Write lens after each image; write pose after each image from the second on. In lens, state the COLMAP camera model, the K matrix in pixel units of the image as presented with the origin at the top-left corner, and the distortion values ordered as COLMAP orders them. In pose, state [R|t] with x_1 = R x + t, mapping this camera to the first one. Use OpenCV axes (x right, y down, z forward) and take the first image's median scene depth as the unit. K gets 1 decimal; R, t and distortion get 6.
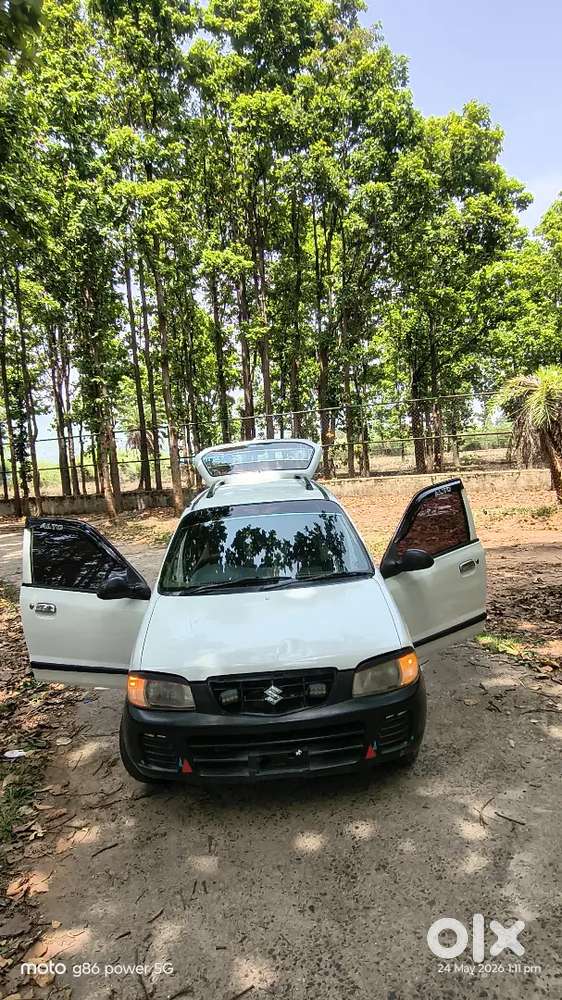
lens RADIAL K [[615.0, 0, 276.0], [0, 615.0, 501.6], [0, 0, 1]] dist [-0.003673, 0.002881]
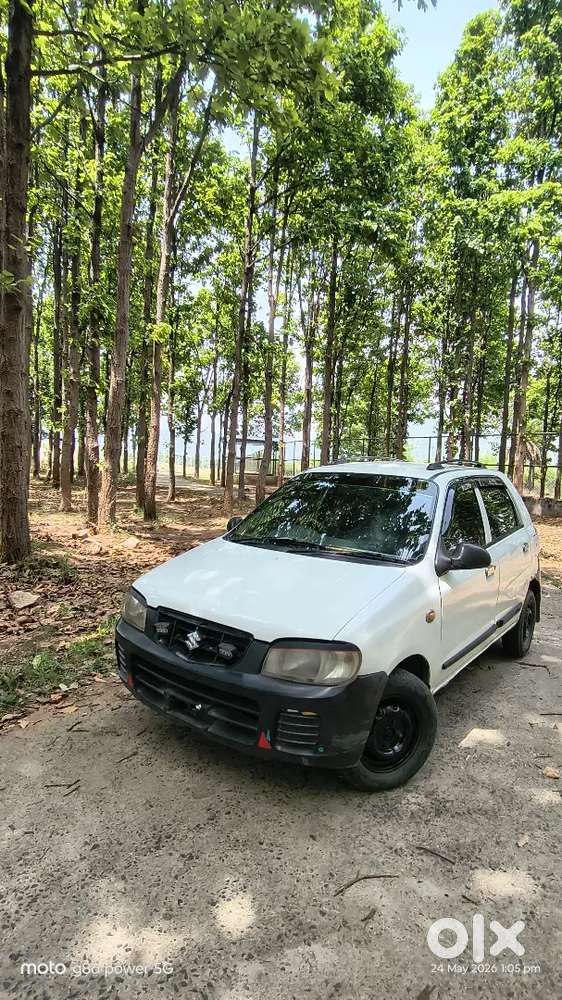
lens RADIAL K [[542.1, 0, 274.4], [0, 542.1, 503.5], [0, 0, 1]] dist [-0.002400, -0.000588]
pose [[0.769445, 0.154486, -0.619749, 0.102532], [-0.152134, 0.986710, 0.057079, 0.005353], [0.620331, 0.050365, 0.782722, 0.068332]]
